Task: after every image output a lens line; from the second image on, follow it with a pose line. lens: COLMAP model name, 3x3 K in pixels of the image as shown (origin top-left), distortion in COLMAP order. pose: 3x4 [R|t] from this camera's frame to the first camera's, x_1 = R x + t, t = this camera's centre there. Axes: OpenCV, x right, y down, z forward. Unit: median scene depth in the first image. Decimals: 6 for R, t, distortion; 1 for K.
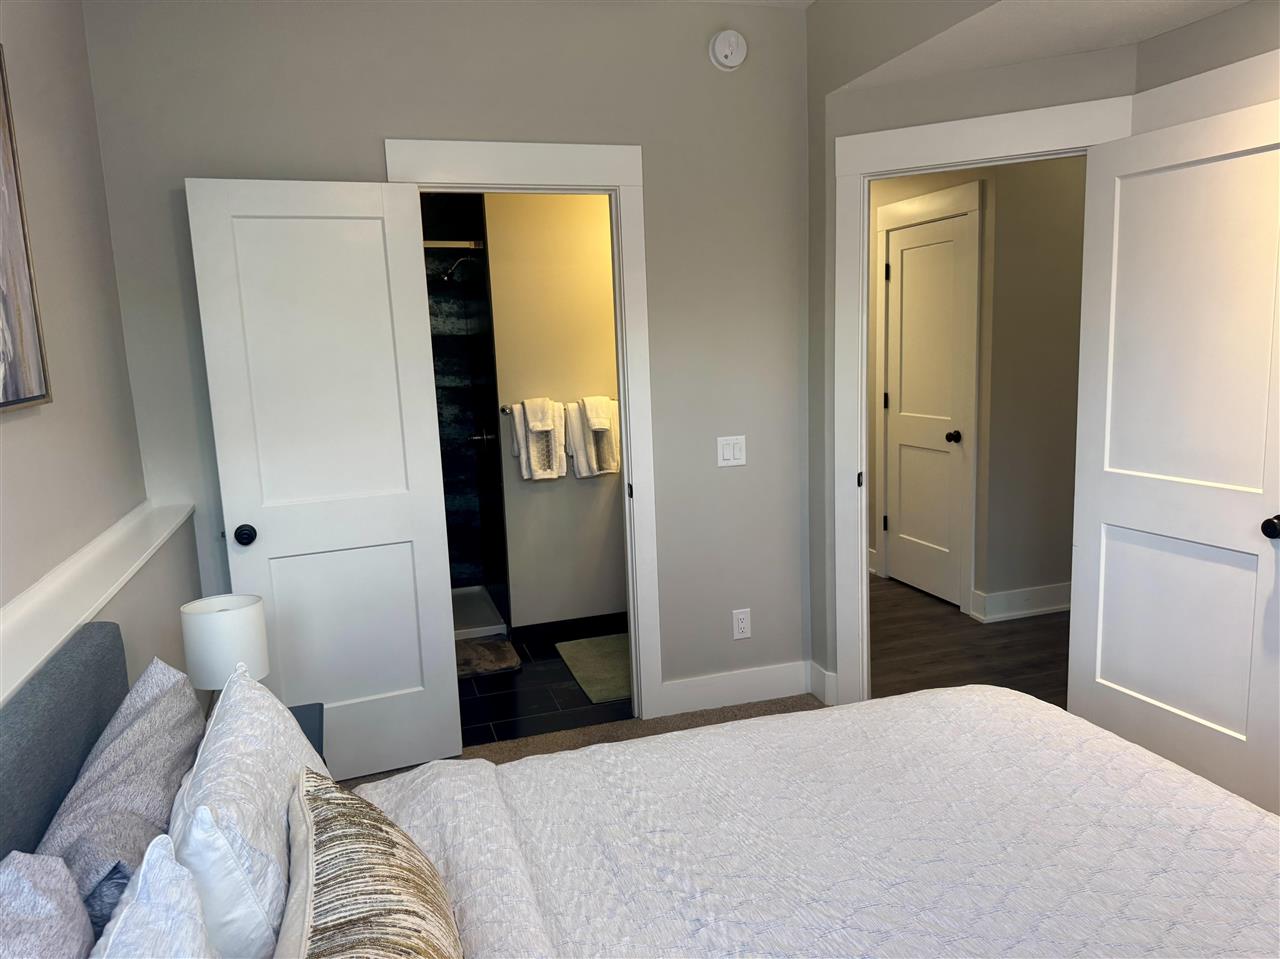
lens RADIAL K [[893.3, 0, 638.6], [0, 893.3, 479.3], [0, 0, 1]] dist [0.018942, -0.019078]
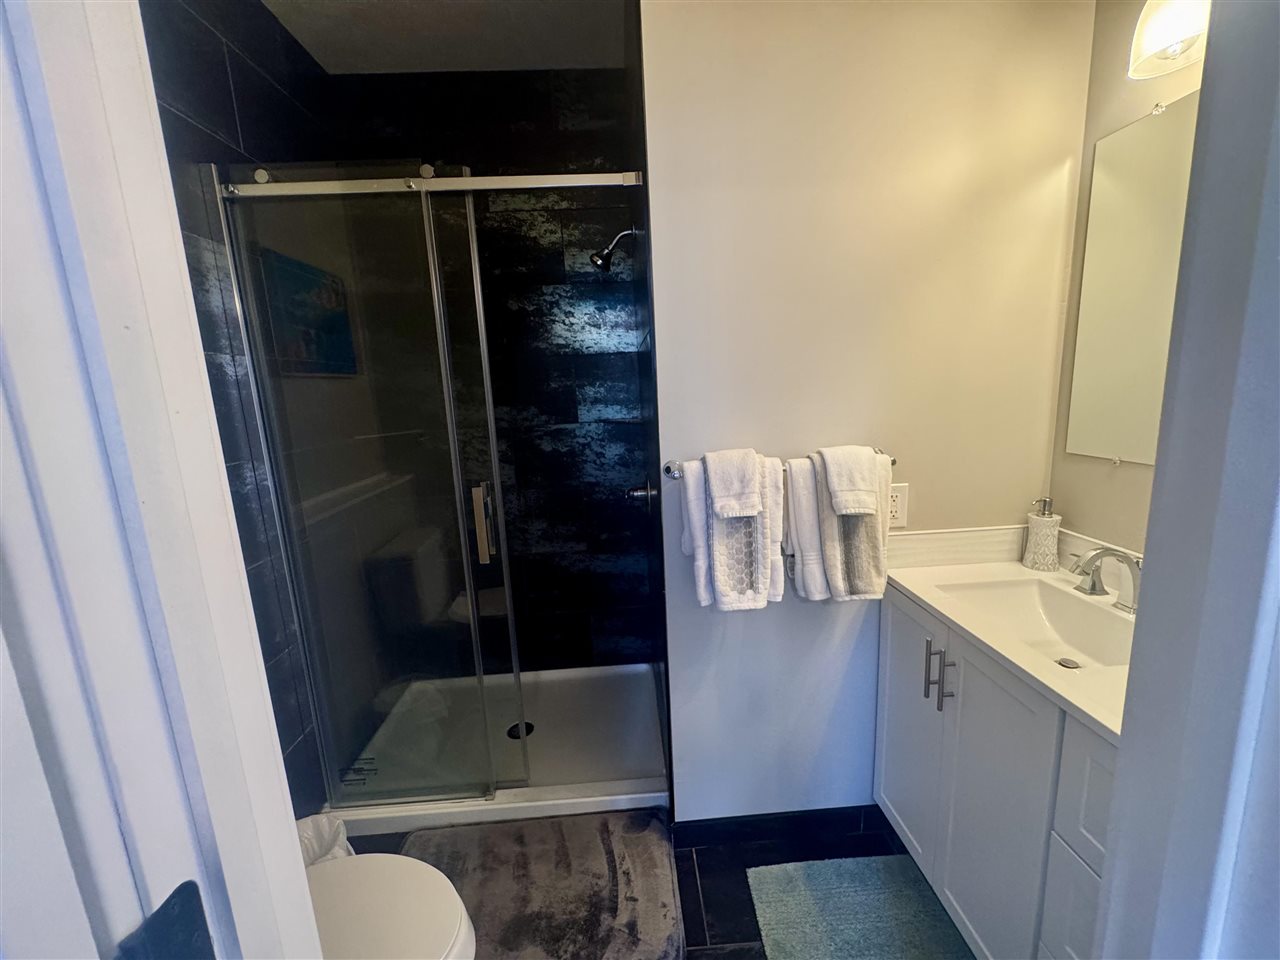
lens RADIAL K [[512.4, 0, 640.8], [0, 512.4, 477.7], [0, 0, 1]] dist [0.000051, 0.000000]
pose [[0.964890, 0.035819, -0.260201, -0.085974], [-0.027827, 0.999023, 0.034335, -0.083140], [0.261177, -0.025889, 0.964944, 0.696456]]
